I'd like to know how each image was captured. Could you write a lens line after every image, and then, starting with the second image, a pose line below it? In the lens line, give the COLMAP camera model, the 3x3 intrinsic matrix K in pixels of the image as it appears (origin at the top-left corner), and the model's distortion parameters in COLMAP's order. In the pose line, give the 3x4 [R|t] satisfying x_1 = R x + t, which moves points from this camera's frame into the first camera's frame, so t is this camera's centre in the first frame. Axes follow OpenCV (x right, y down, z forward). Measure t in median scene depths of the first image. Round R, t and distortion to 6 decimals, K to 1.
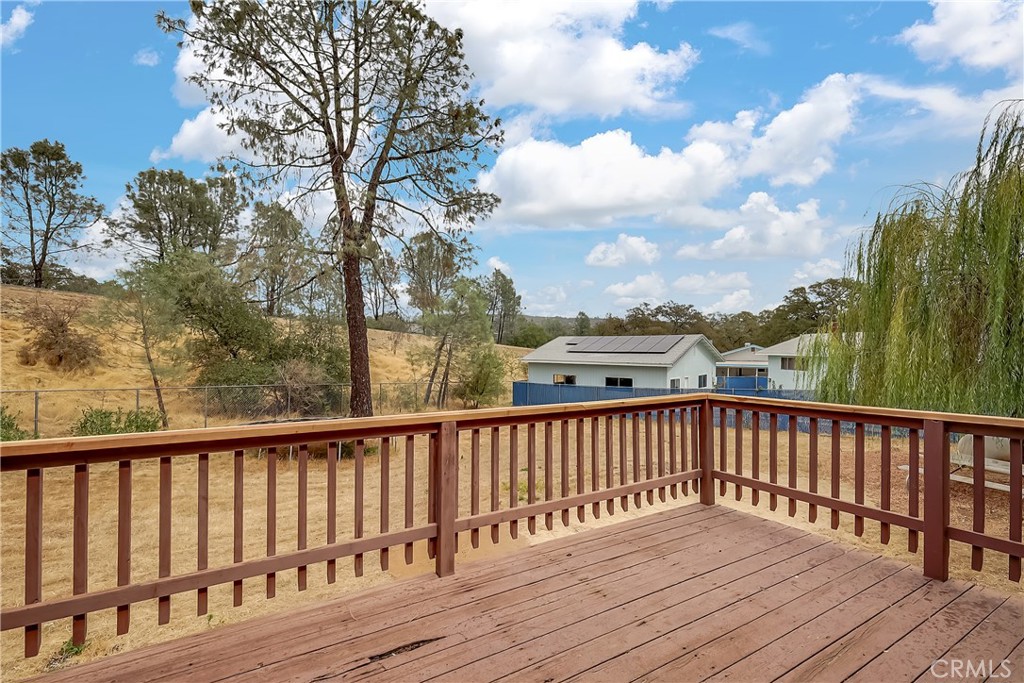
lens RADIAL K [[449.2, 0, 511.4], [0, 449.2, 349.9], [0, 0, 1]] dist [0.003659, 0.000416]
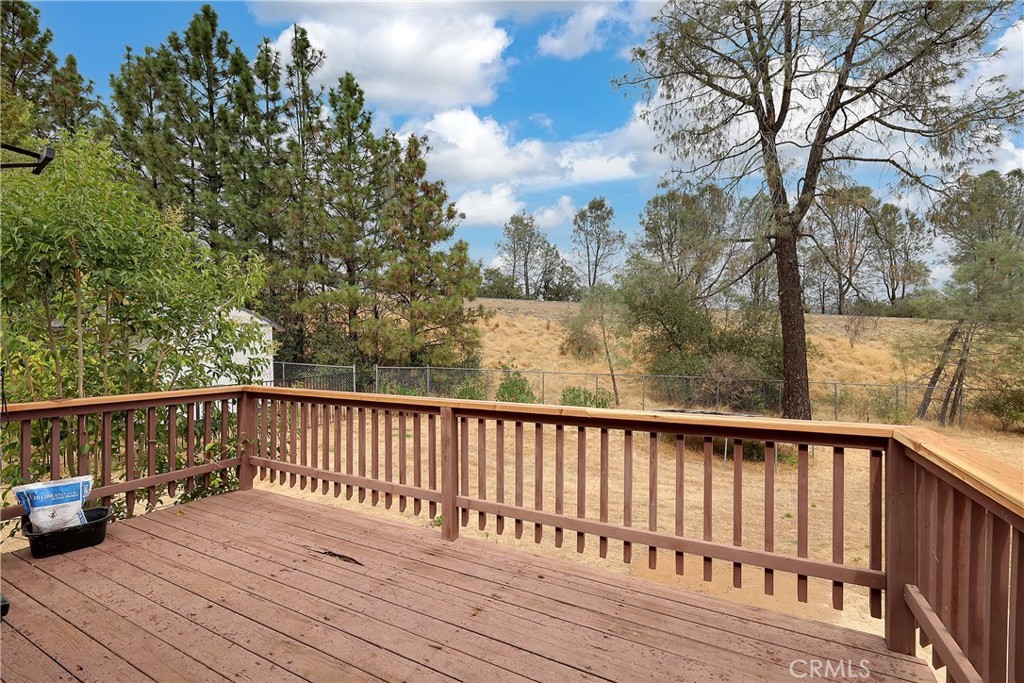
lens RADIAL K [[454.8, 0, 512.6], [0, 454.8, 345.7], [0, 0, 1]] dist [0.000097, -0.000278]
pose [[0.514730, -0.004991, -0.857338, 0.138560], [0.009663, 0.999953, -0.000020, 0.000551], [0.857298, -0.008274, 0.514754, 0.080088]]
